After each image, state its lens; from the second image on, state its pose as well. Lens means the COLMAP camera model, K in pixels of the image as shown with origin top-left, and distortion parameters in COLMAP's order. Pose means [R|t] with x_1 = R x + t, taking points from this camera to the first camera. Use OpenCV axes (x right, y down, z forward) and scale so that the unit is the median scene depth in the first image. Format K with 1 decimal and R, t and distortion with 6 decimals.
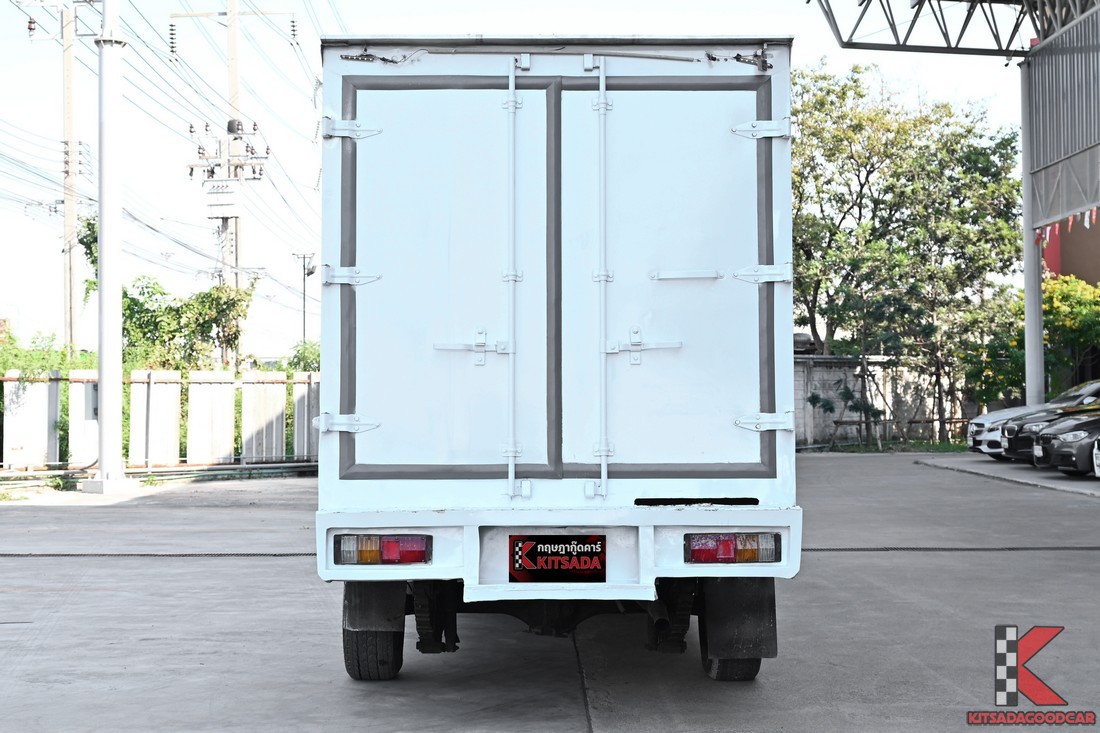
lens RADIAL K [[1701.3, 0, 550.4], [0, 1701.3, 366.6], [0, 0, 1]] dist [-0.031759, 0.000000]
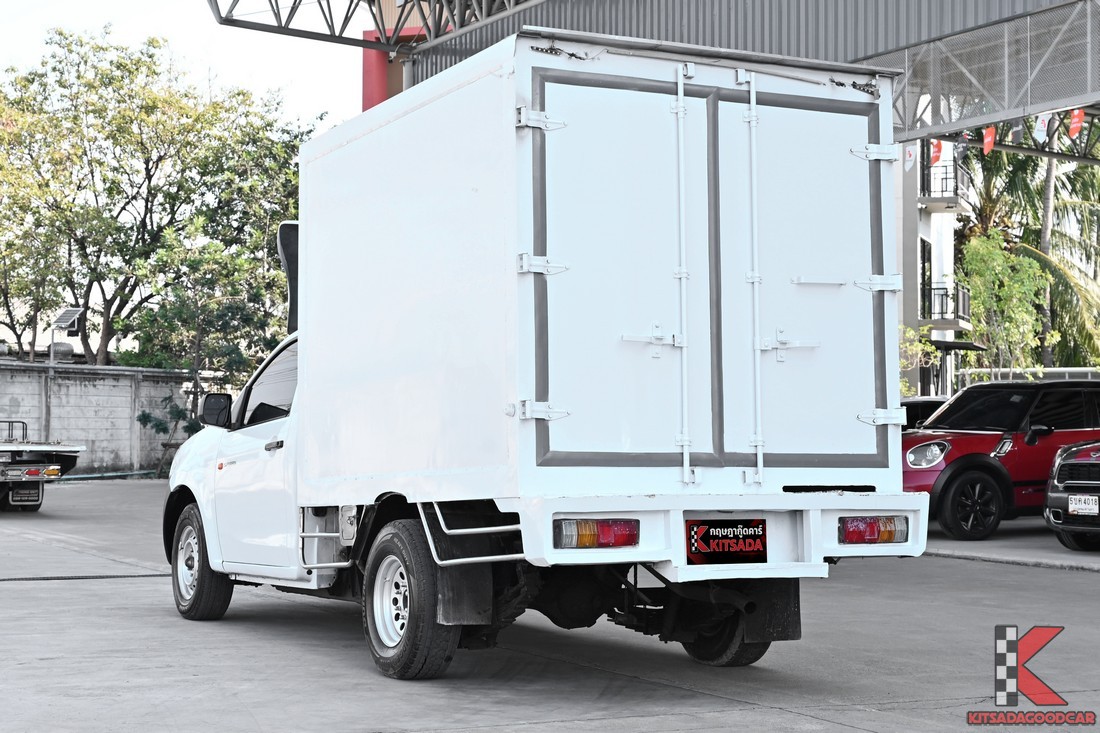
lens RADIAL K [[1997.2, 0, 550.0], [0, 1997.2, 367.2], [0, 0, 1]] dist [0.011744, 0.000000]
pose [[0.892939, 0.028967, 0.449244, -0.648334], [-0.024060, 0.999572, -0.016629, 0.027008], [-0.449533, 0.004040, 0.893254, -0.064294]]
